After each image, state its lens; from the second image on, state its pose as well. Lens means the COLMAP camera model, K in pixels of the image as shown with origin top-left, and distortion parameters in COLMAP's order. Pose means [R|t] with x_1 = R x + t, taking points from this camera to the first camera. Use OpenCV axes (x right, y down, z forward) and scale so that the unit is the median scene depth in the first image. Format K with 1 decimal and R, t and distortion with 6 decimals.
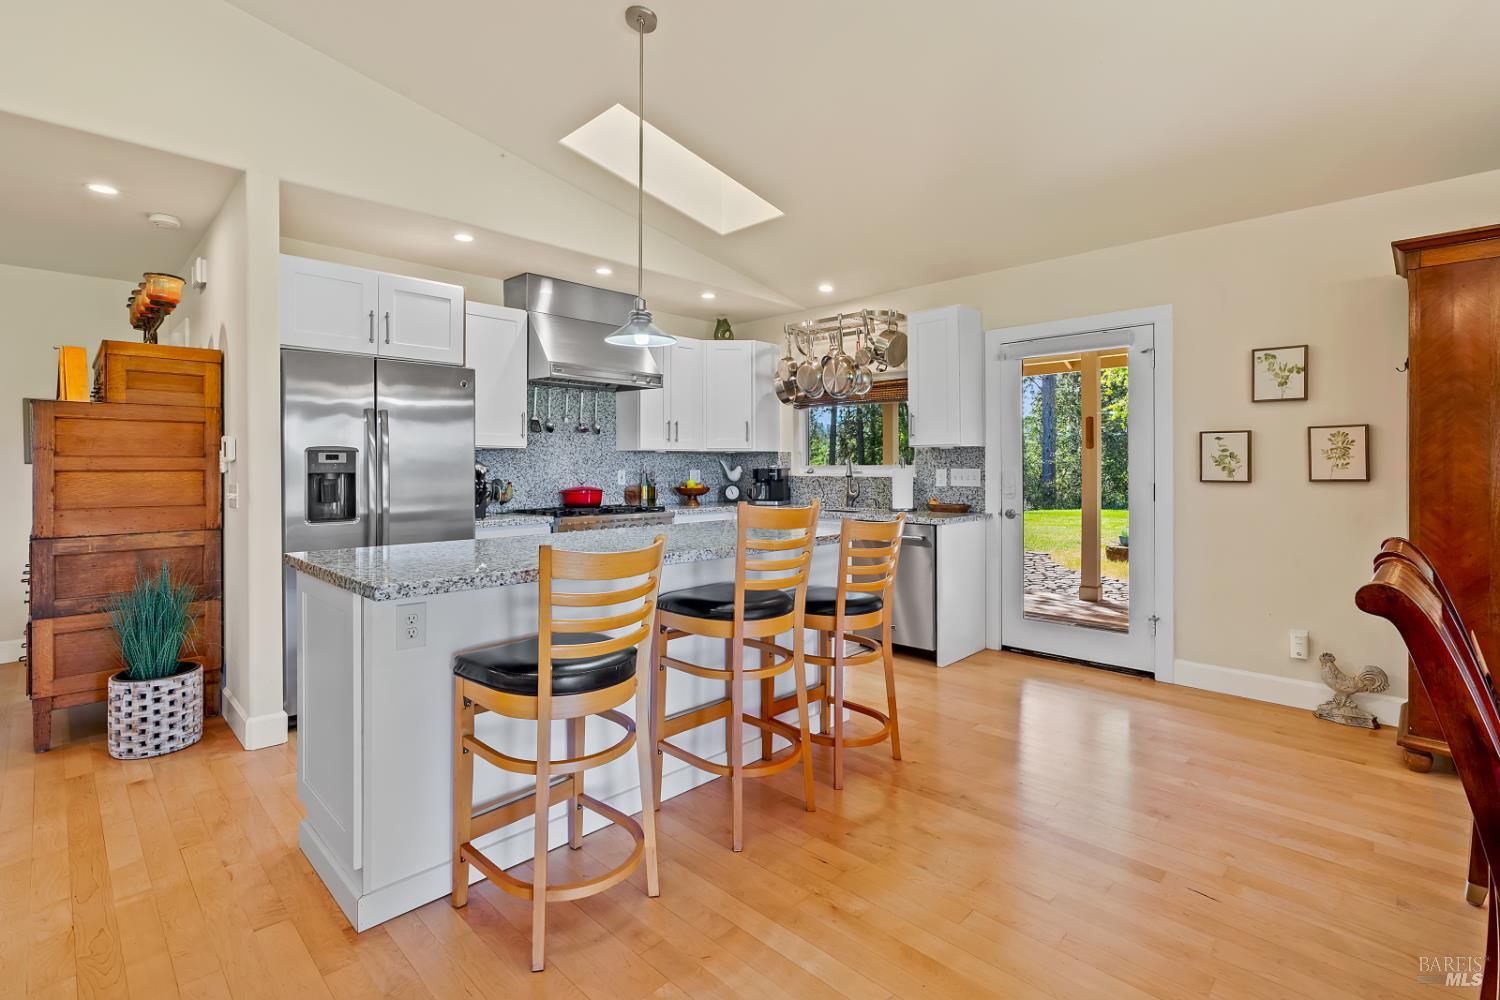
lens RADIAL K [[680.4, 0, 749.1], [0, 680.4, 469.5], [0, 0, 1]] dist [-0.016832, 0.007322]
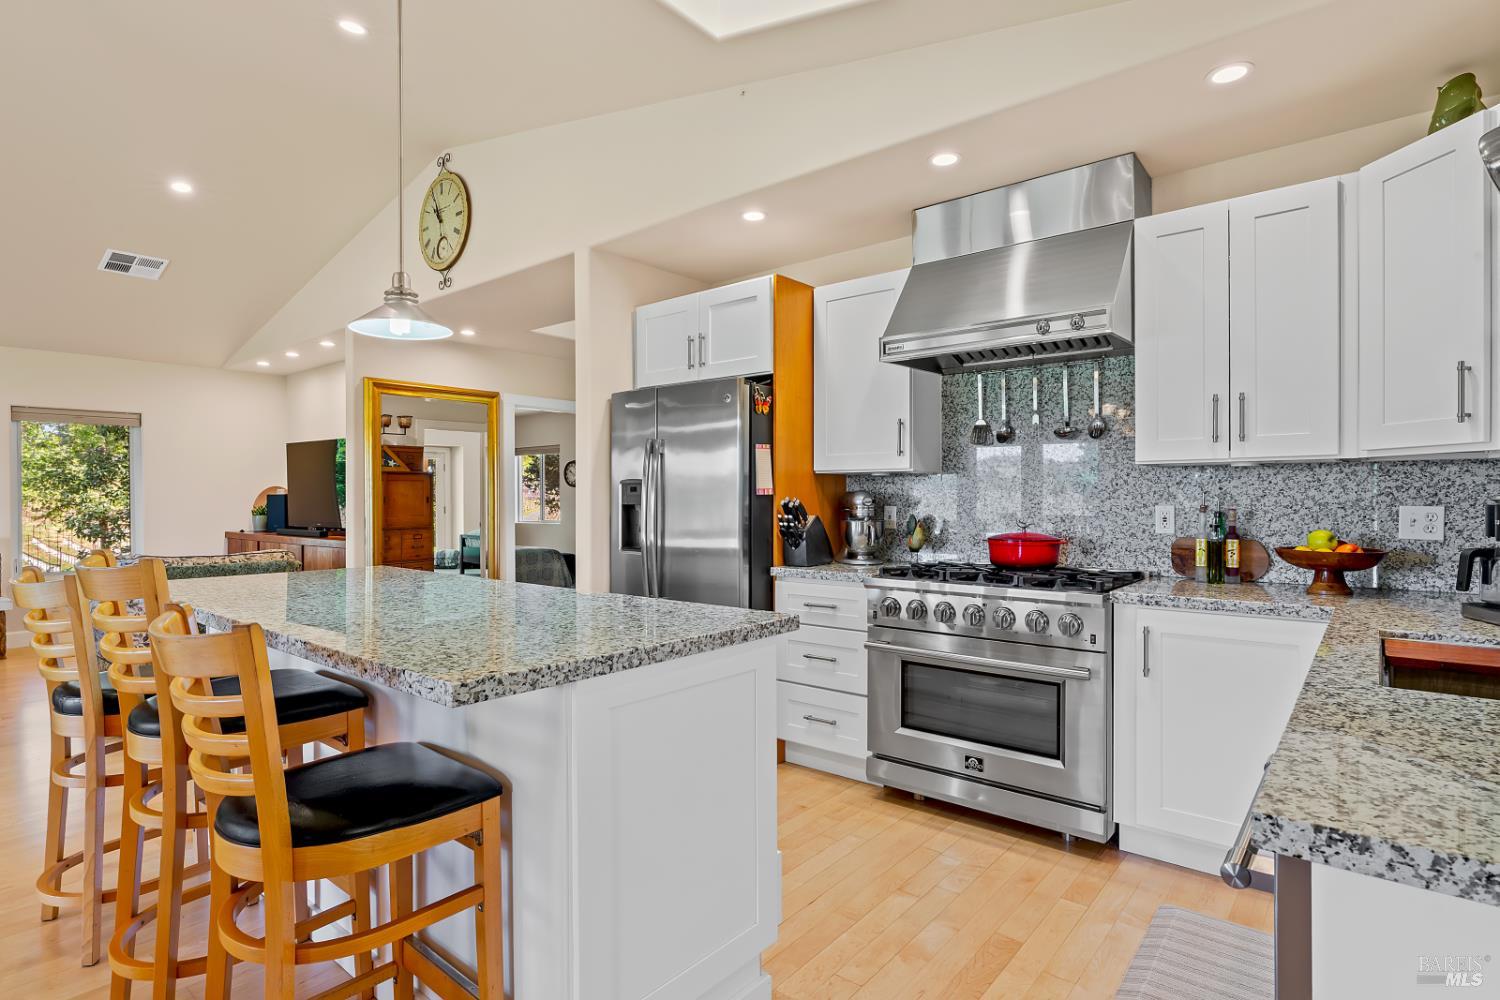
lens RADIAL K [[772.0, 0, 751.0], [0, 772.0, 503.9], [0, 0, 1]] dist [-0.008645, 0.002692]
pose [[0.077892, 0.009252, -0.996919, 0.418575], [-0.002763, 0.999955, 0.009064, -0.004718], [0.996958, 0.002049, 0.077914, 0.765961]]
